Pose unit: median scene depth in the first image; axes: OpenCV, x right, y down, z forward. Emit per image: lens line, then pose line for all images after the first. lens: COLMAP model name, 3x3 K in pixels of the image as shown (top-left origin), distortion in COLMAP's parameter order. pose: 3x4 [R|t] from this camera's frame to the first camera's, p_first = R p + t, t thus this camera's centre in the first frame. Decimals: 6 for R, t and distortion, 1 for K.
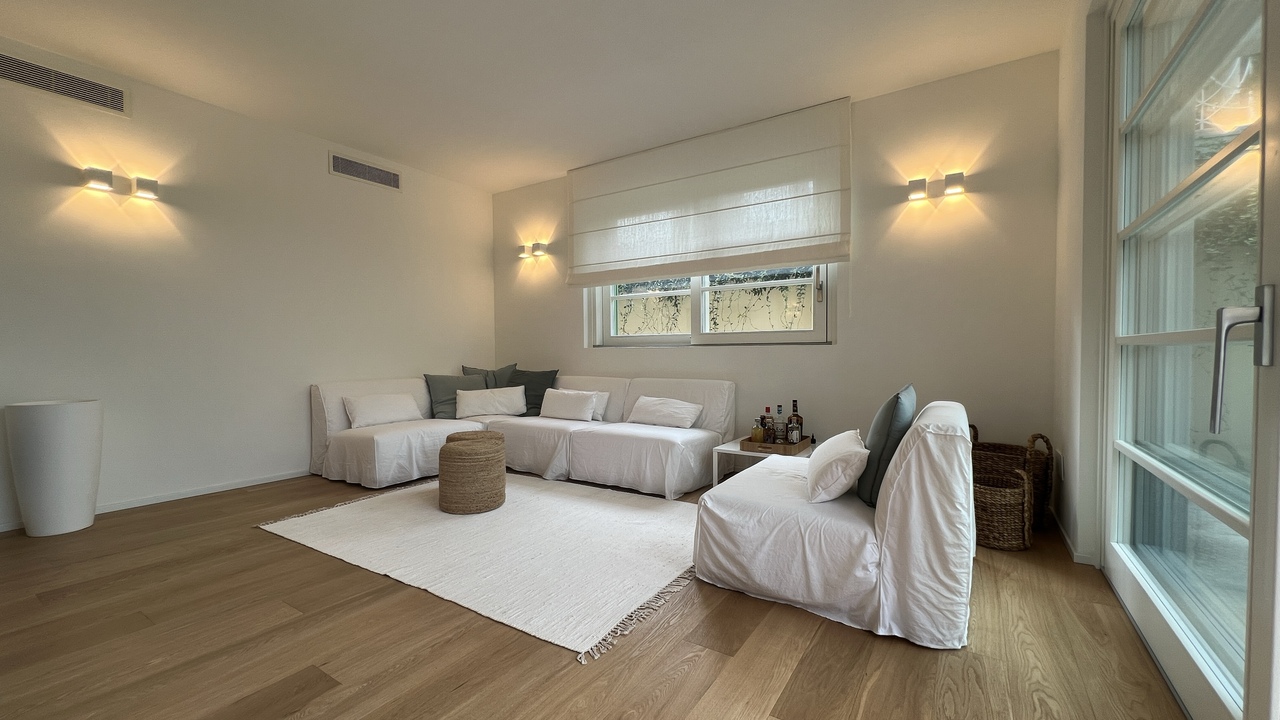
lens RADIAL K [[509.5, 0, 640.0], [0, 509.5, 360.0], [0, 0, 1]] dist [-0.000394, -0.000116]
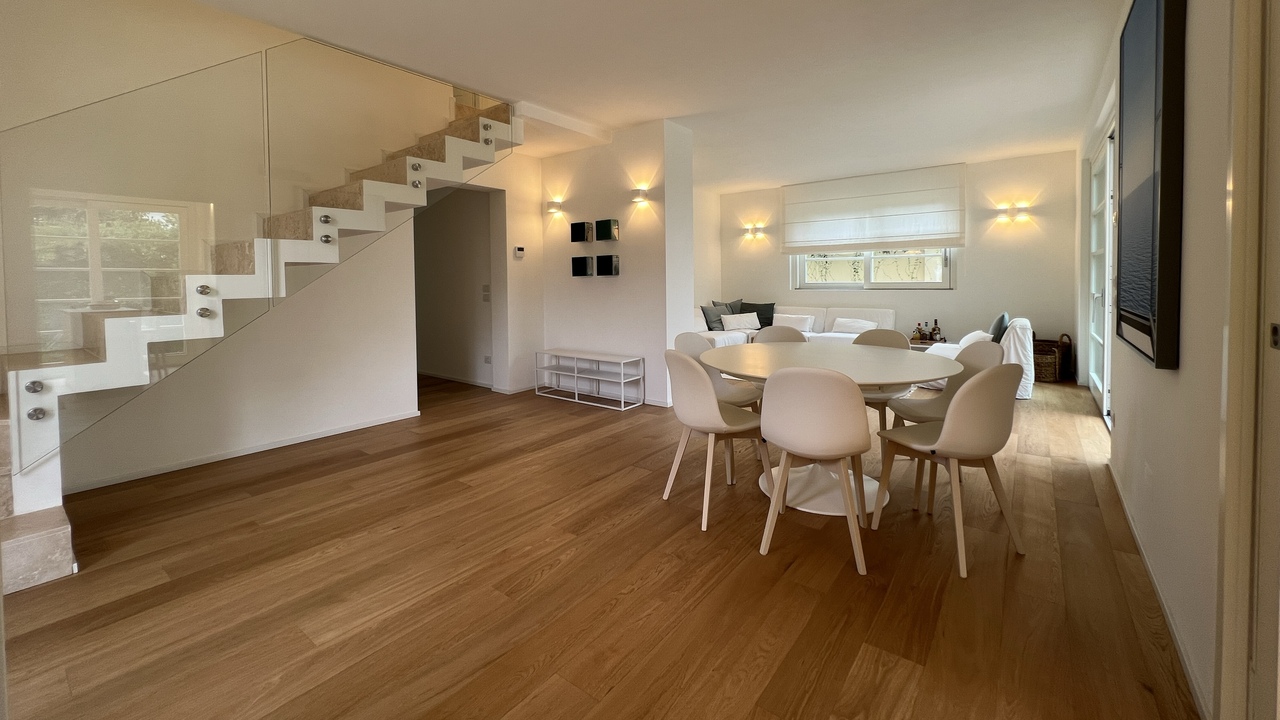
lens RADIAL K [[506.8, 0, 641.0], [0, 506.8, 289.6], [0, 0, 1]] dist [-0.000547, -0.000047]
pose [[0.996952, -0.006487, -0.077750, -0.651859], [0.006885, 0.999965, 0.004857, -0.050106], [0.077716, -0.005377, 0.996961, -0.992349]]
